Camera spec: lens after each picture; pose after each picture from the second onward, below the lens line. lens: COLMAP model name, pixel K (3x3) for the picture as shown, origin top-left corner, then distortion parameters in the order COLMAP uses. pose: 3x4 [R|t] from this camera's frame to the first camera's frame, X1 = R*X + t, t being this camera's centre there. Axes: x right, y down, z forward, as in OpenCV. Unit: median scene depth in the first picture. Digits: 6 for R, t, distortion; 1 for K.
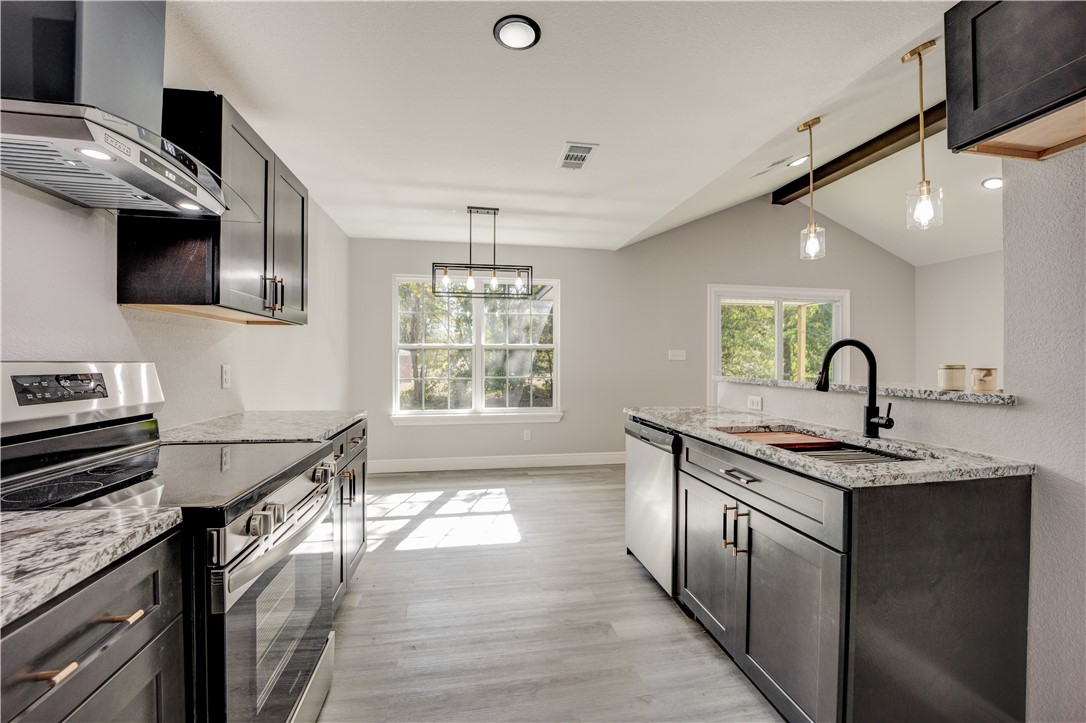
lens RADIAL K [[438.5, 0, 541.4], [0, 438.5, 360.5], [0, 0, 1]] dist [-0.020654, 0.000259]
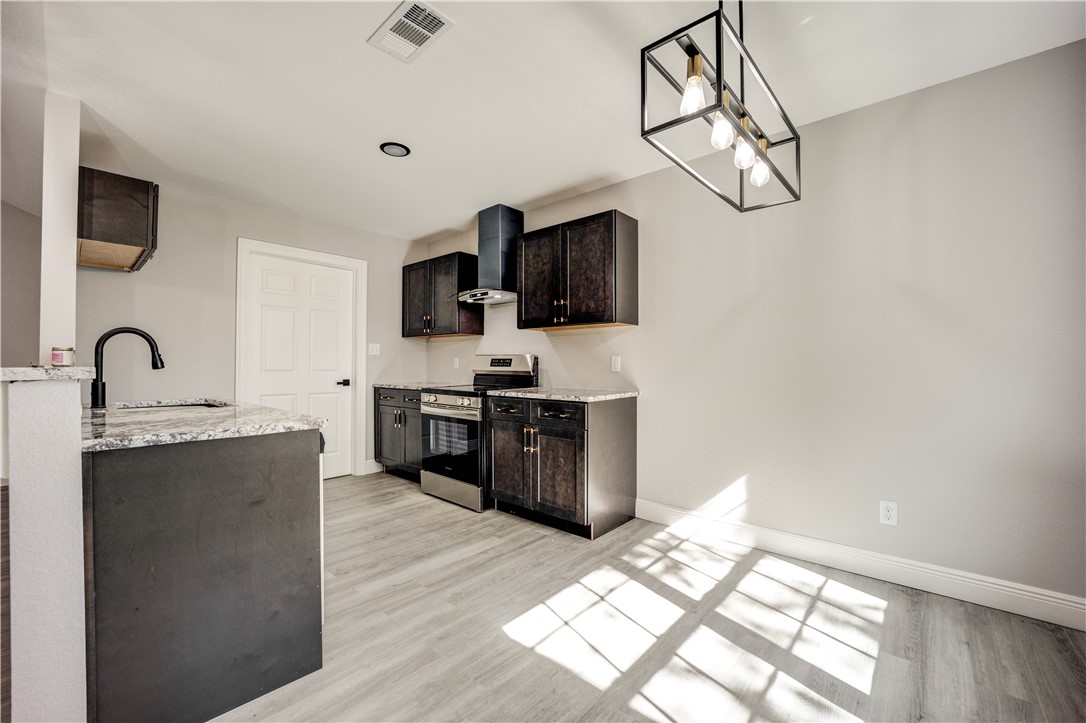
lens RADIAL K [[438.5, 0, 542.3], [0, 438.5, 362.5], [0, 0, 1]] dist [-0.020654, 0.000259]
pose [[-0.788876, -0.007860, -0.614502, 0.240445], [-0.005694, 0.999969, -0.005481, 0.025363], [0.614526, -0.000825, -0.788896, 1.250429]]
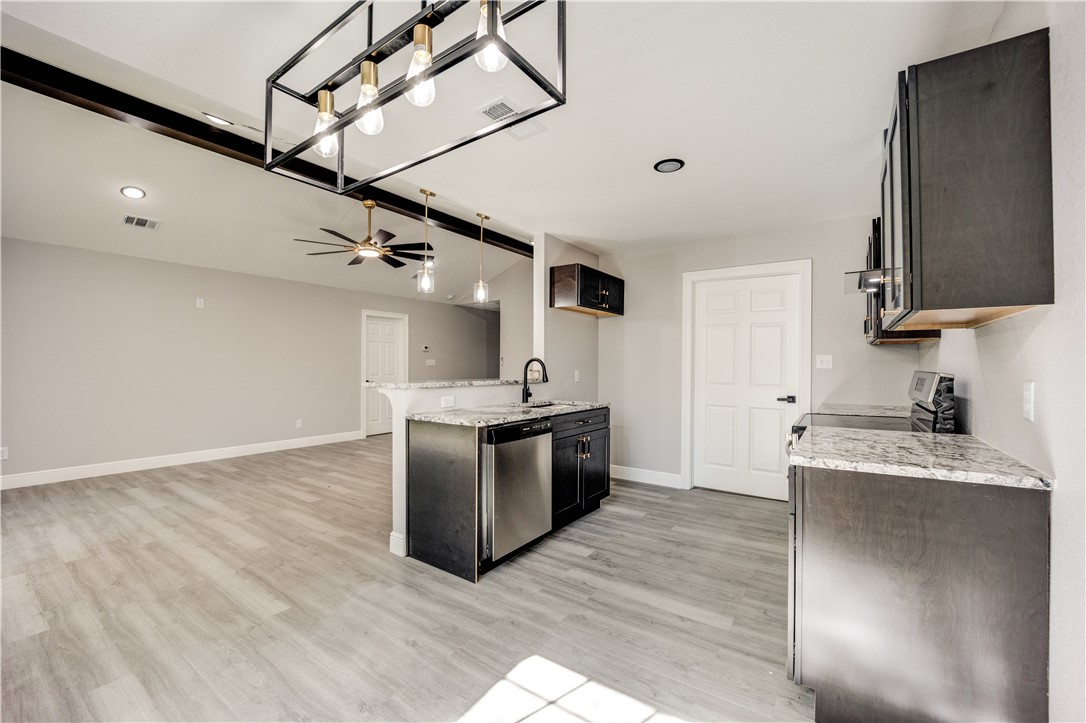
lens RADIAL K [[438.5, 0, 542.6], [0, 438.5, 363.0], [0, 0, 1]] dist [-0.020654, 0.000259]
pose [[-0.704531, 0.000633, 0.709673, -0.413048], [-0.004161, 0.999979, -0.005022, -0.005398], [-0.709661, -0.006491, -0.704513, 1.171438]]
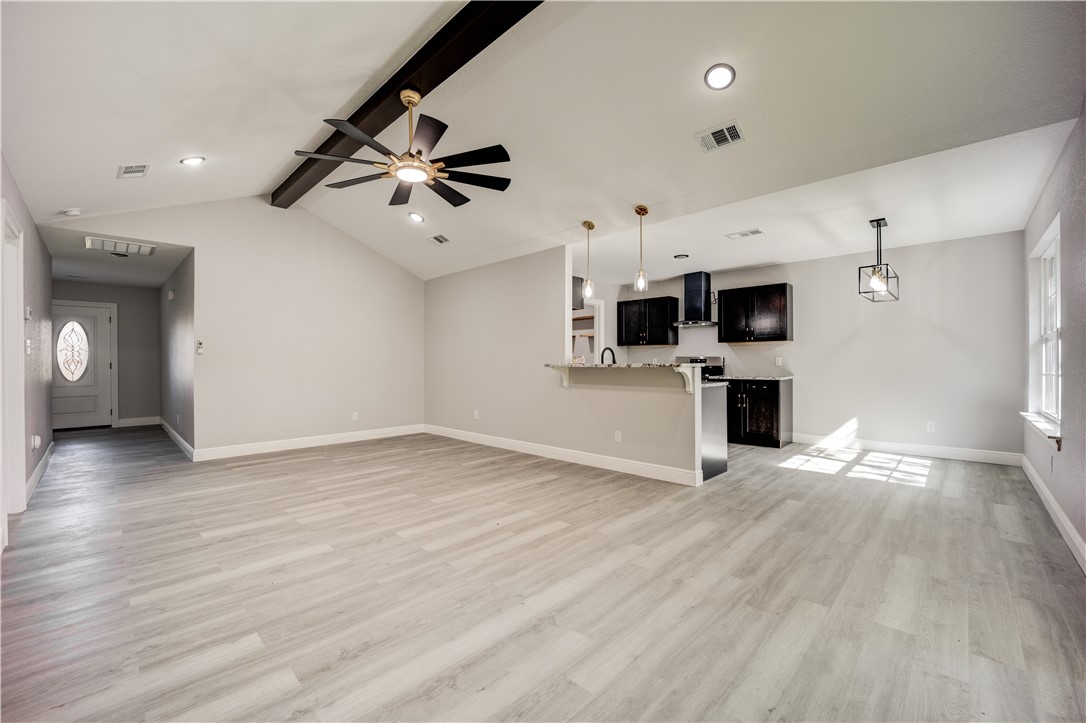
lens RADIAL K [[438.5, 0, 541.9], [0, 438.5, 363.1], [0, 0, 1]] dist [-0.020654, 0.000259]
pose [[-0.813868, 0.000189, -0.581050, 1.304843], [-0.000188, 1.000000, 0.000588, 0.027200], [0.581050, 0.000588, -0.813868, 1.471089]]
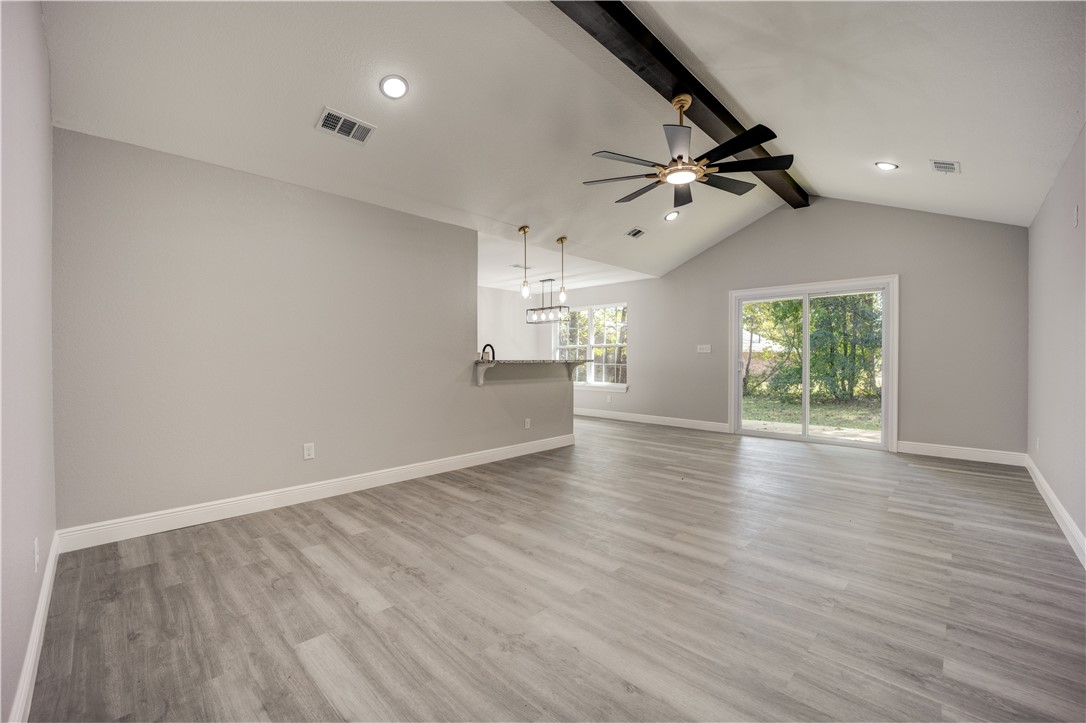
lens RADIAL K [[438.5, 0, 542.7], [0, 438.5, 362.0], [0, 0, 1]] dist [-0.020654, 0.000259]
pose [[0.580654, 0.004743, -0.814136, 1.593699], [-0.001922, 0.999988, 0.004455, 0.031258], [0.814148, -0.001022, 0.580657, -0.221995]]
